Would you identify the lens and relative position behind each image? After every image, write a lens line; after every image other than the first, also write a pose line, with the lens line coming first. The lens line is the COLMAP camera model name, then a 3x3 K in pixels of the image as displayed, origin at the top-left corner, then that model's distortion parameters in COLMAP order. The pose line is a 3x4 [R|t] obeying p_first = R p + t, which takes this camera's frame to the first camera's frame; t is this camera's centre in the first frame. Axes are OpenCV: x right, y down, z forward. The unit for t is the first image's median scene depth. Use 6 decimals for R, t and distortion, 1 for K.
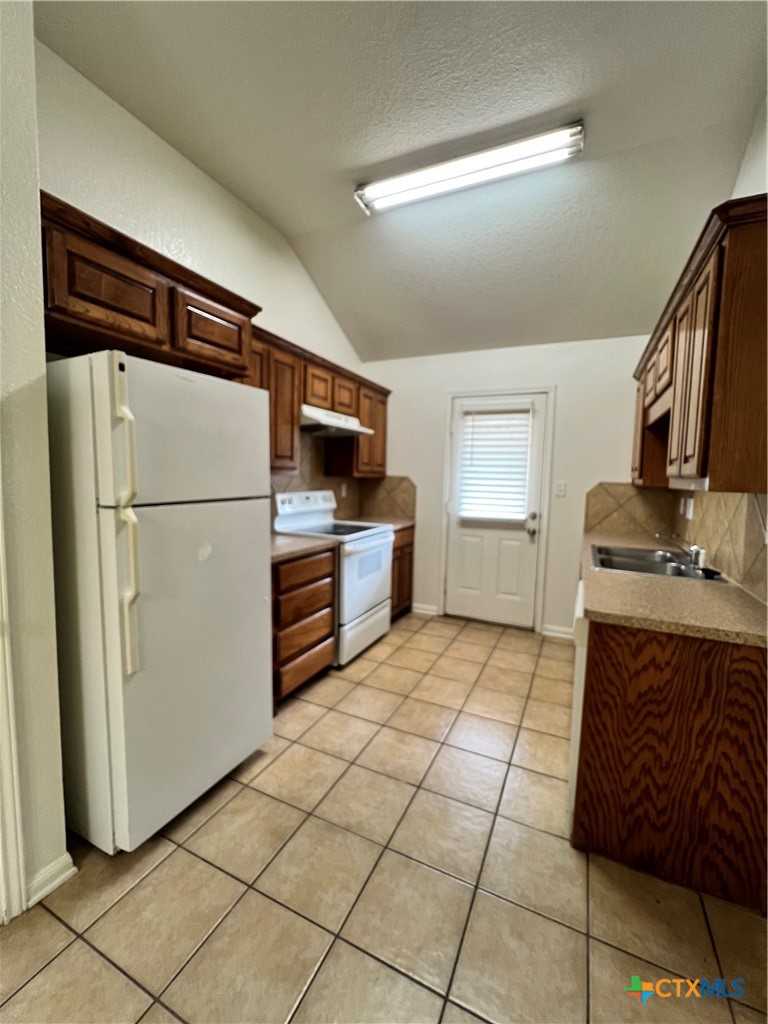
lens RADIAL K [[417.3, 0, 395.2], [0, 417.3, 509.3], [0, 0, 1]] dist [-0.004158, 0.000067]
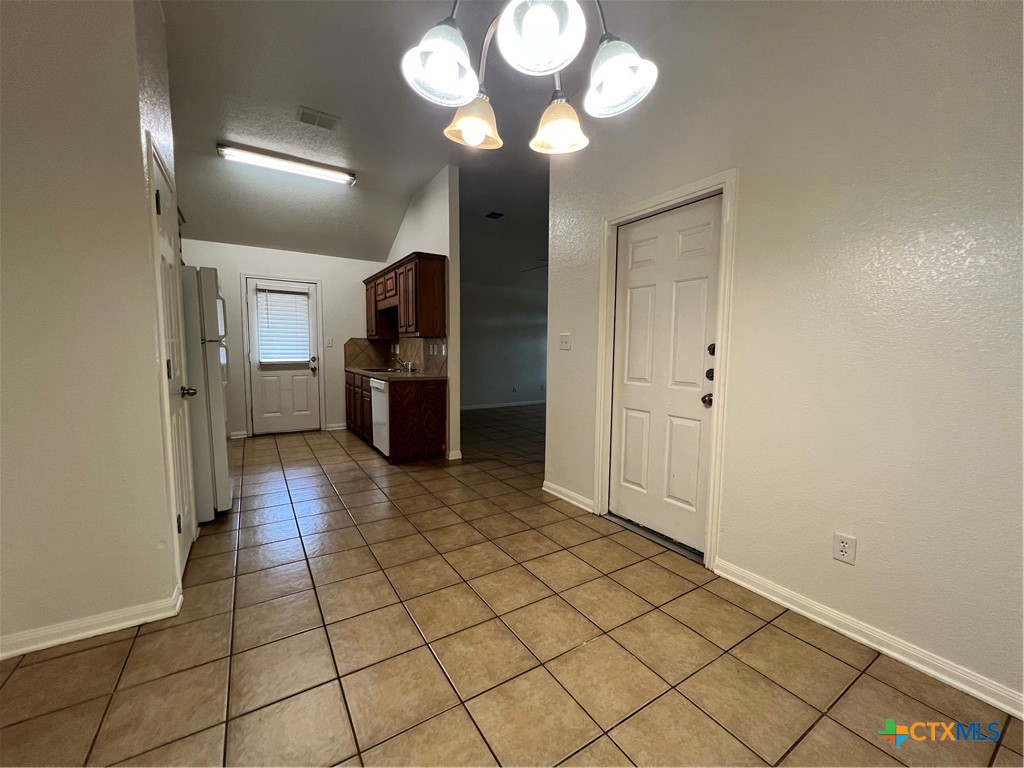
lens RADIAL K [[412.3, 0, 514.0], [0, 412.3, 382.4], [0, 0, 1]] dist [-0.000483, -0.000017]
pose [[0.536491, -0.086224, 0.839489, -0.857901], [0.073384, 0.995765, 0.055378, 0.105409], [-0.840709, 0.031895, 0.540547, -0.732221]]
